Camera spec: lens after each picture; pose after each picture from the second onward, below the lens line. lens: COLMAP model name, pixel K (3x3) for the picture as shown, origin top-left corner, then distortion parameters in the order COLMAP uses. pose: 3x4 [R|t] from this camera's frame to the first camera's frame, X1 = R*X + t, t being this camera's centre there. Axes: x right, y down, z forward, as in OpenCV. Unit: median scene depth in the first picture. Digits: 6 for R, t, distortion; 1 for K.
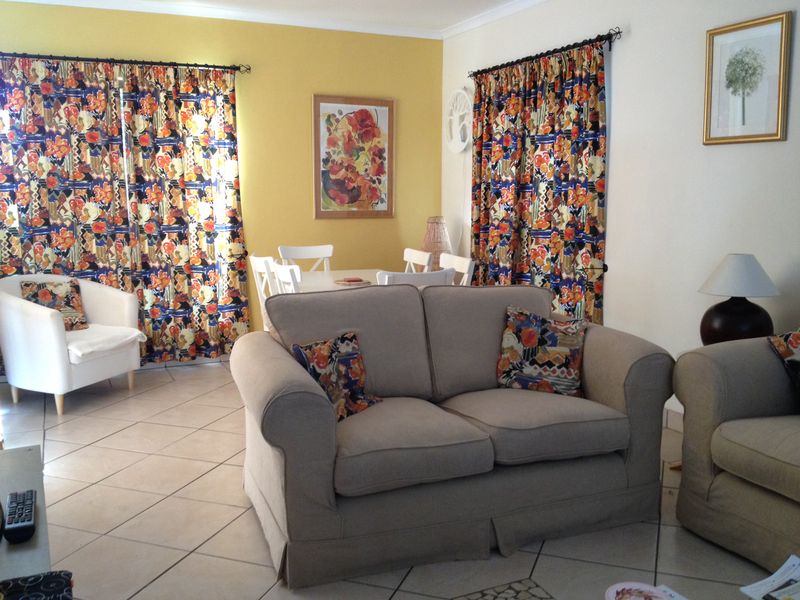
lens RADIAL K [[731.1, 0, 399.2], [0, 731.1, 314.9], [0, 0, 1]] dist [0.113651, -0.231476]
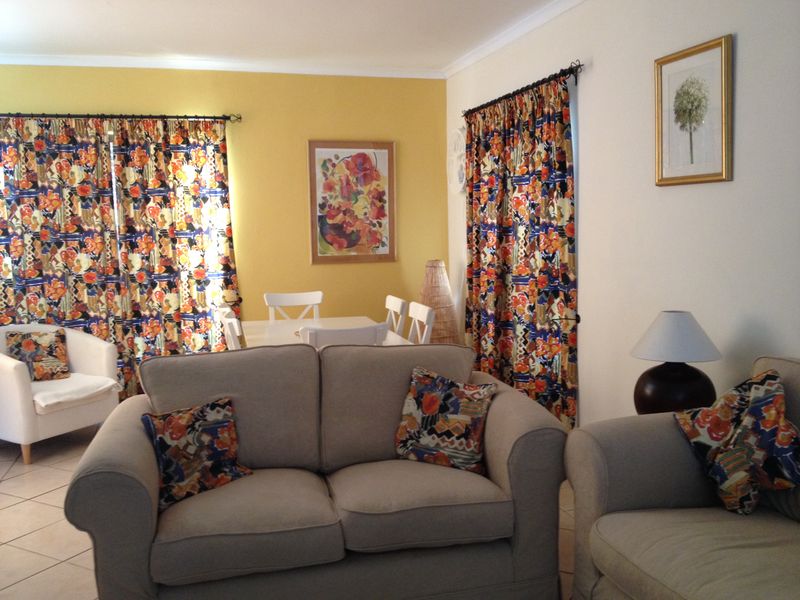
lens RADIAL K [[731.1, 0, 399.2], [0, 731.1, 314.9], [0, 0, 1]] dist [0.113651, -0.231476]
pose [[0.988973, -0.002389, -0.148076, 0.170835], [-0.003943, 0.999091, -0.042455, -0.025253], [0.148043, 0.042571, 0.988064, 0.055968]]
